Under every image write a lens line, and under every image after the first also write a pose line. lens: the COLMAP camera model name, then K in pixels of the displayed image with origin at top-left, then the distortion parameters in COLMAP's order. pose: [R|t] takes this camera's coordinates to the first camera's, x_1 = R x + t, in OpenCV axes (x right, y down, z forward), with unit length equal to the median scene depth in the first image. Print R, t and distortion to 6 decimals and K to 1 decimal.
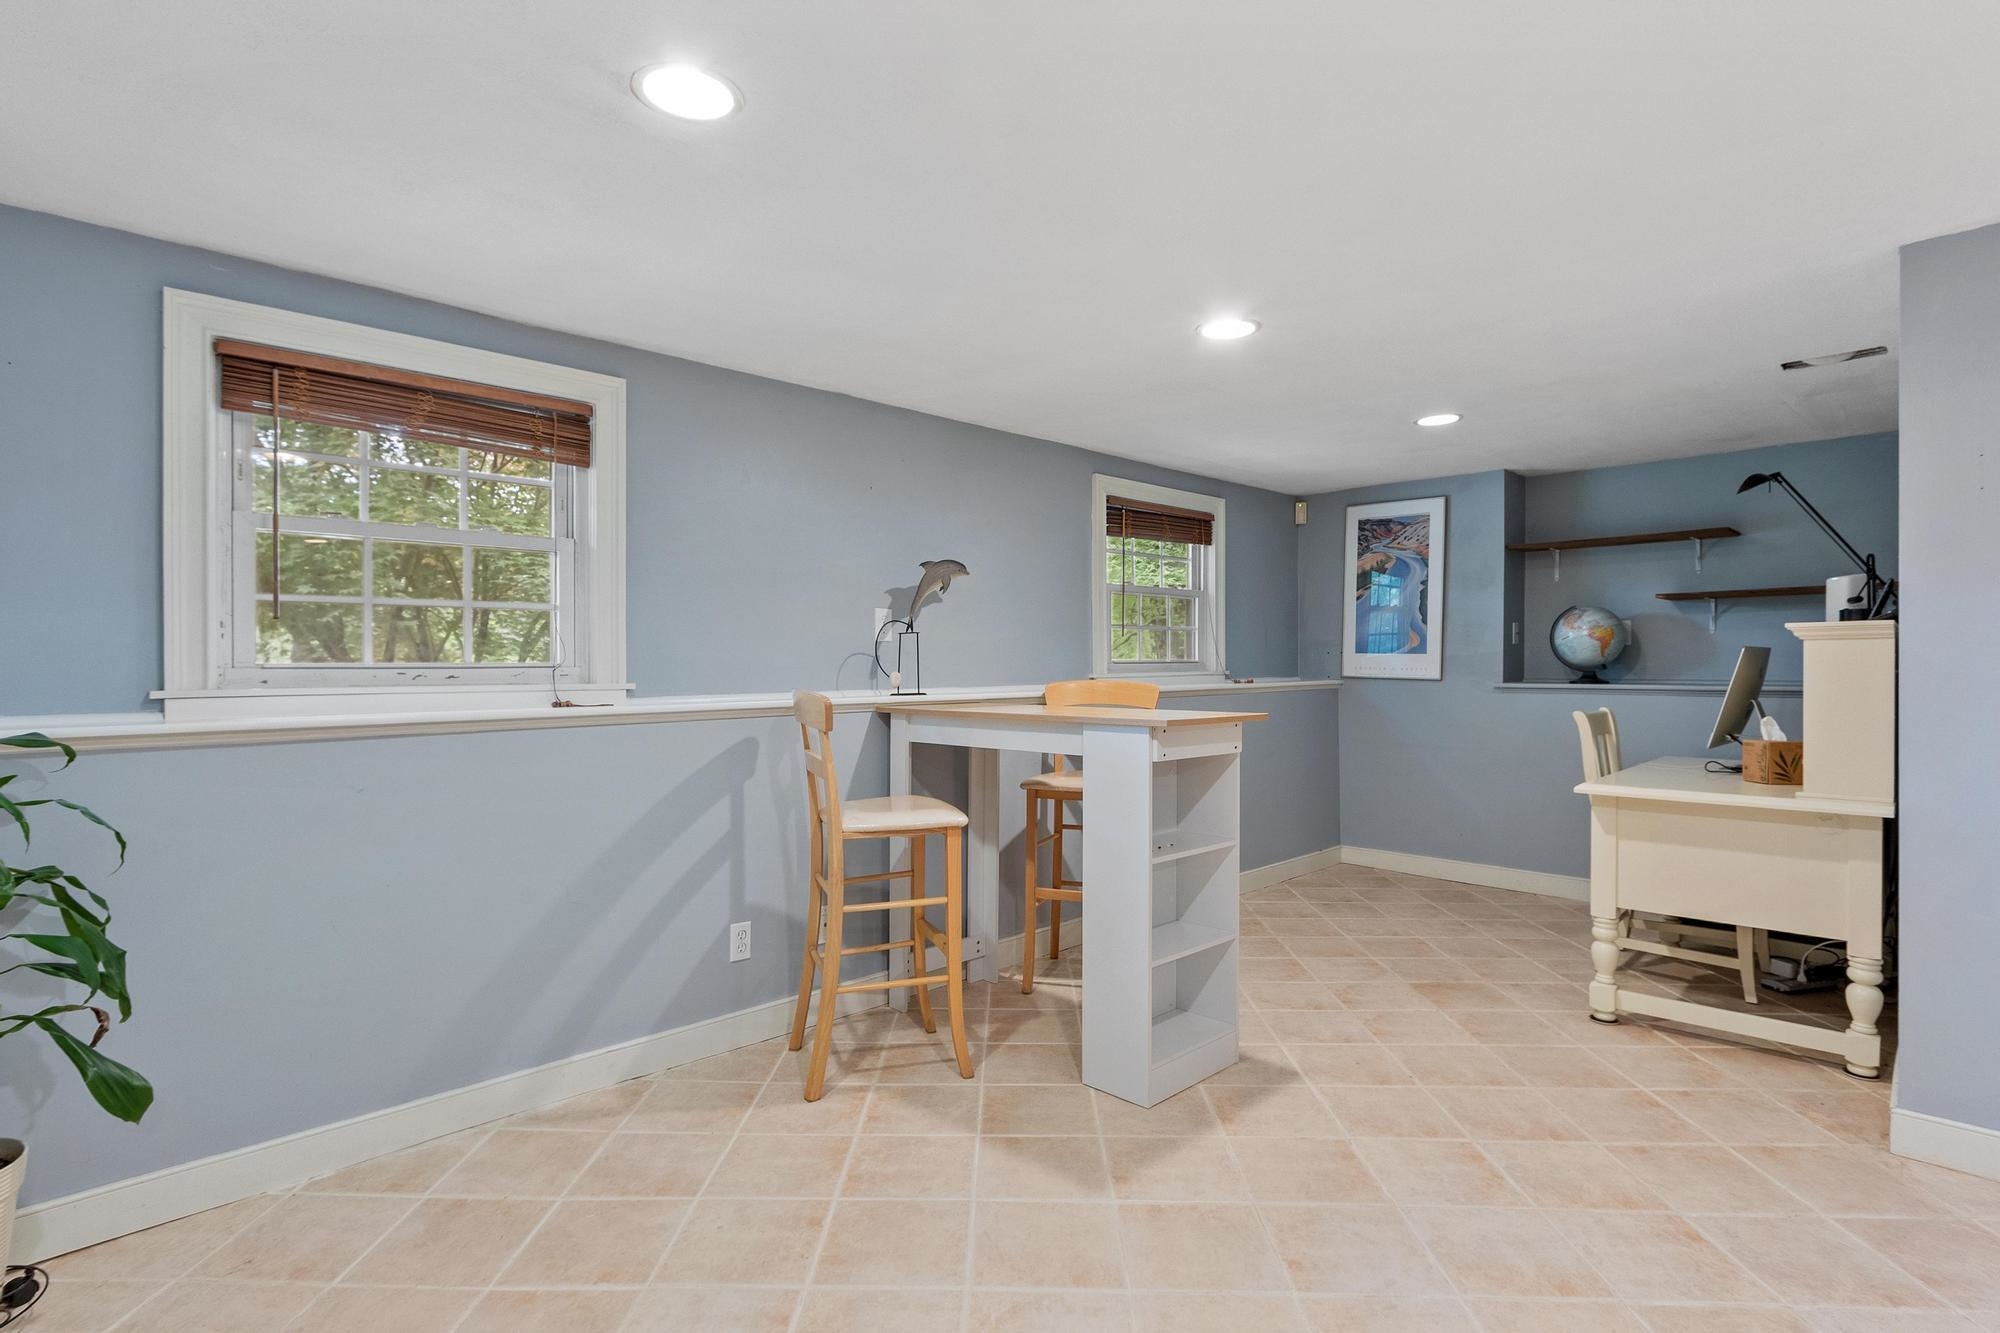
lens RADIAL K [[991.7, 0, 1000.0], [0, 991.7, 666.5], [0, 0, 1]] dist [0.001712, 0.000432]
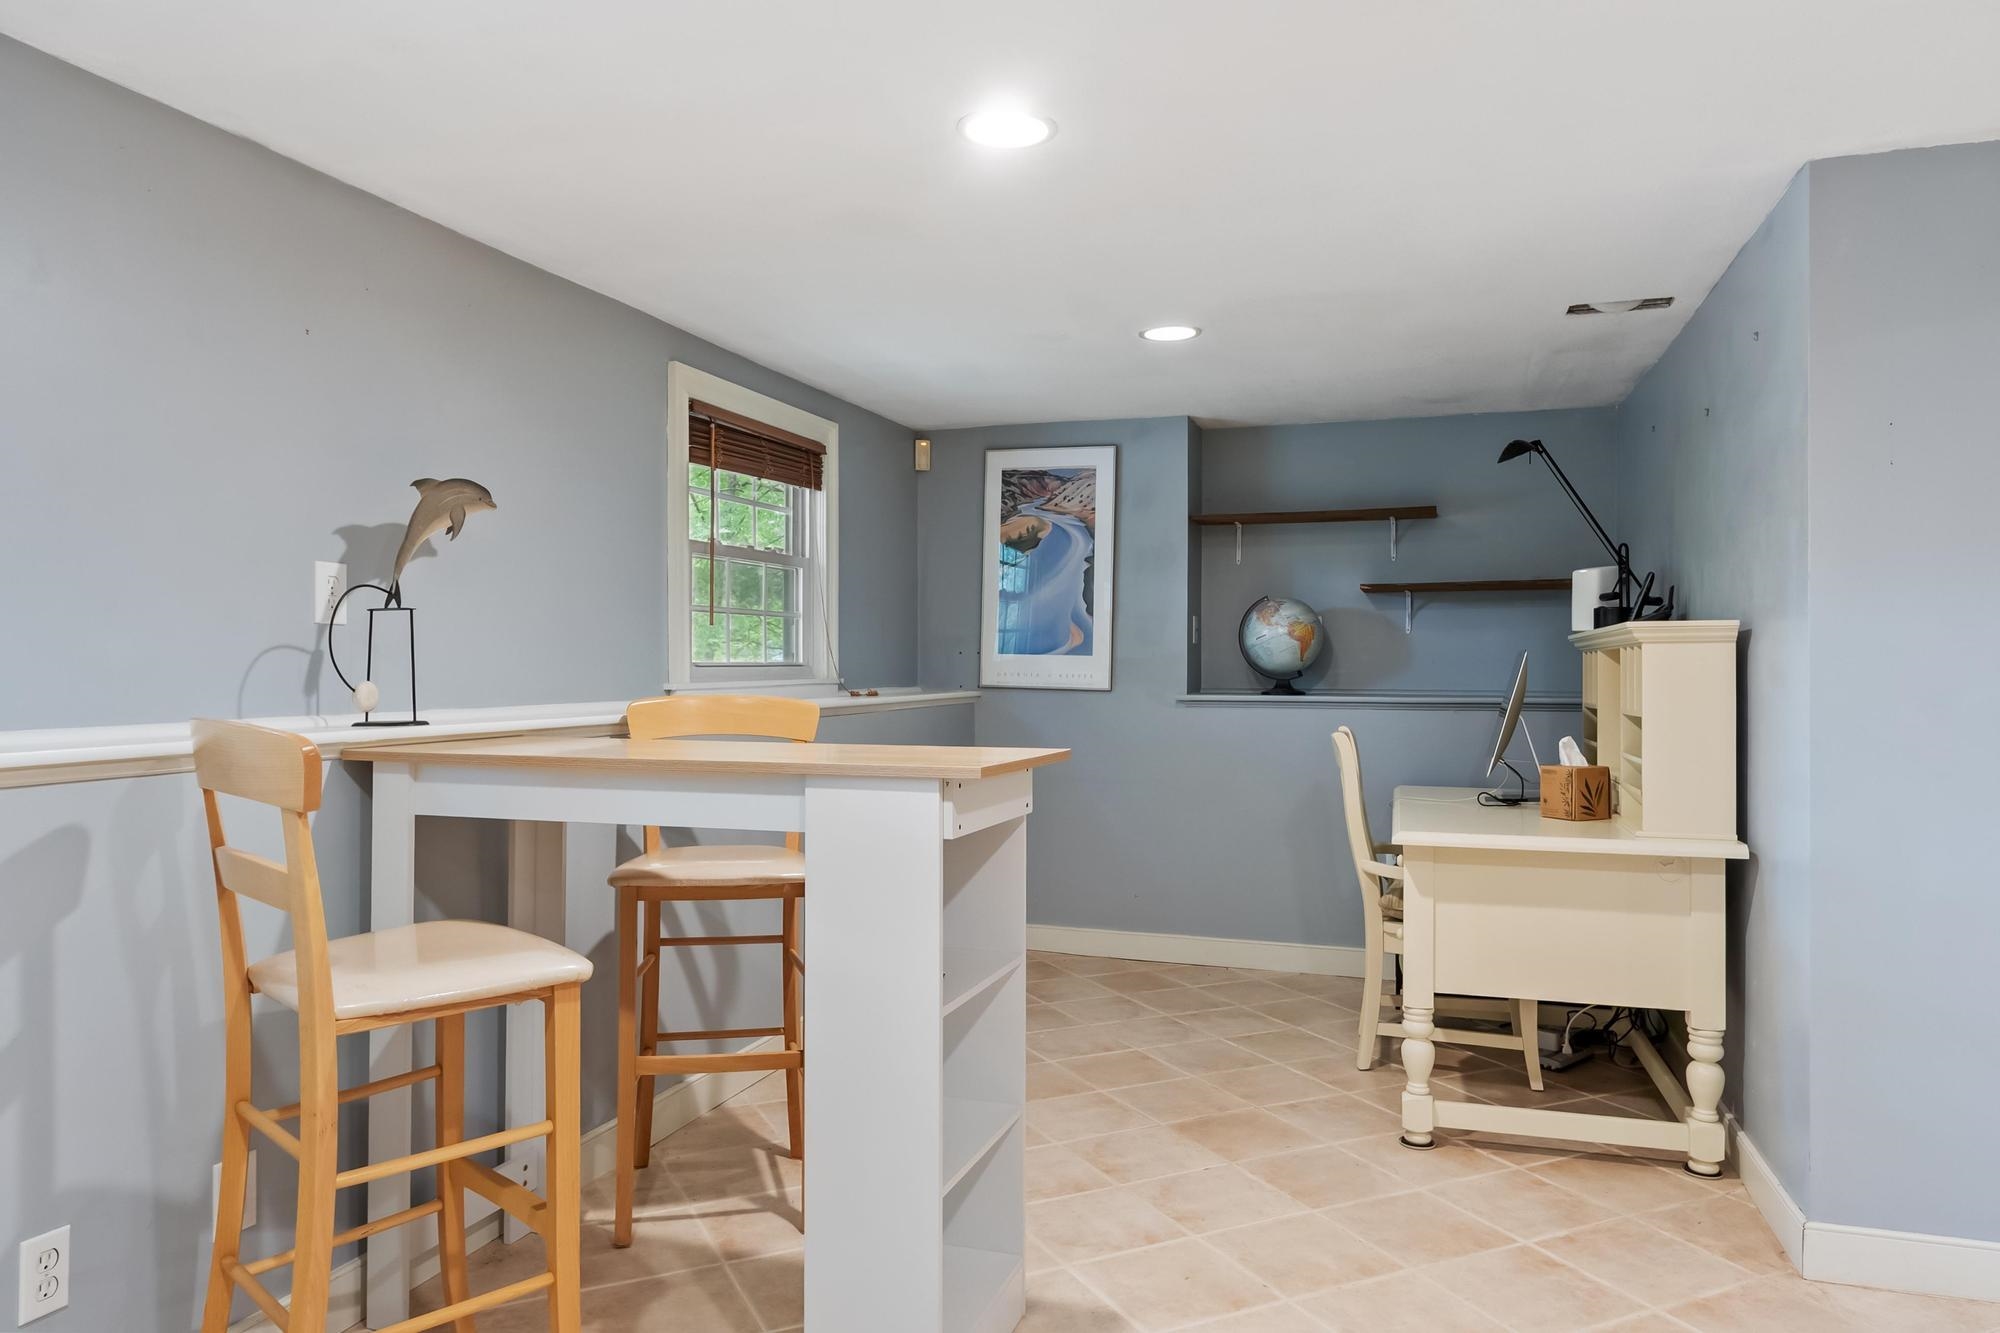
lens RADIAL K [[1335.3, 0, 1000.0], [0, 1335.3, 666.5], [0, 0, 1]] dist [0.003940, -0.000762]
pose [[0.897114, 0.004495, 0.441776, -0.114196], [-0.003492, 0.999989, -0.003084, -0.001842], [-0.441785, 0.001224, 0.897120, 0.205465]]
